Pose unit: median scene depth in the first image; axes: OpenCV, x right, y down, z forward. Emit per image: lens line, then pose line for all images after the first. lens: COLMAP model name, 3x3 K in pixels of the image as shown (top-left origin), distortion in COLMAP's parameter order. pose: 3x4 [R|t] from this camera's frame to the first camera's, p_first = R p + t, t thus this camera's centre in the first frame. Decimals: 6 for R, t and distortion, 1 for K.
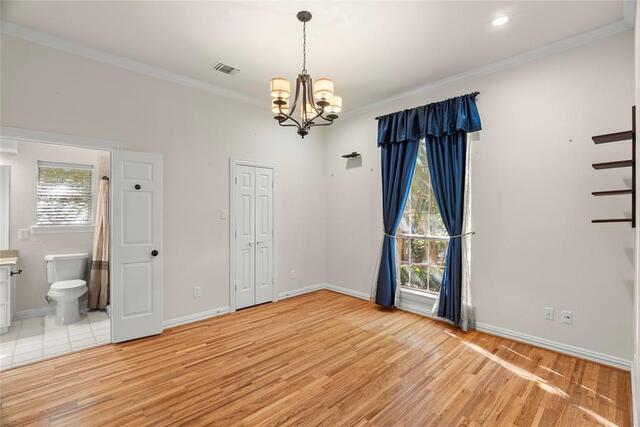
lens RADIAL K [[291.9, 0, 323.9], [0, 291.9, 211.5], [0, 0, 1]] dist [-0.003451, 0.000534]
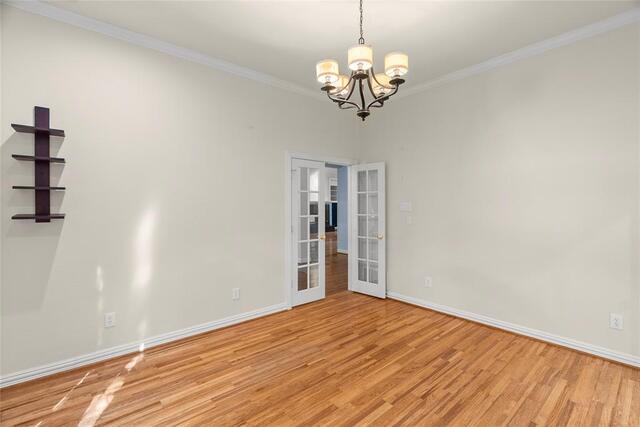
lens RADIAL K [[291.9, 0, 323.9], [0, 291.9, 211.5], [0, 0, 1]] dist [-0.003451, 0.000534]
pose [[-0.997757, 0.004510, 0.066789, -0.013113], [0.005637, 0.999845, 0.016694, 0.001797], [-0.066704, 0.017033, -0.997627, 1.893636]]
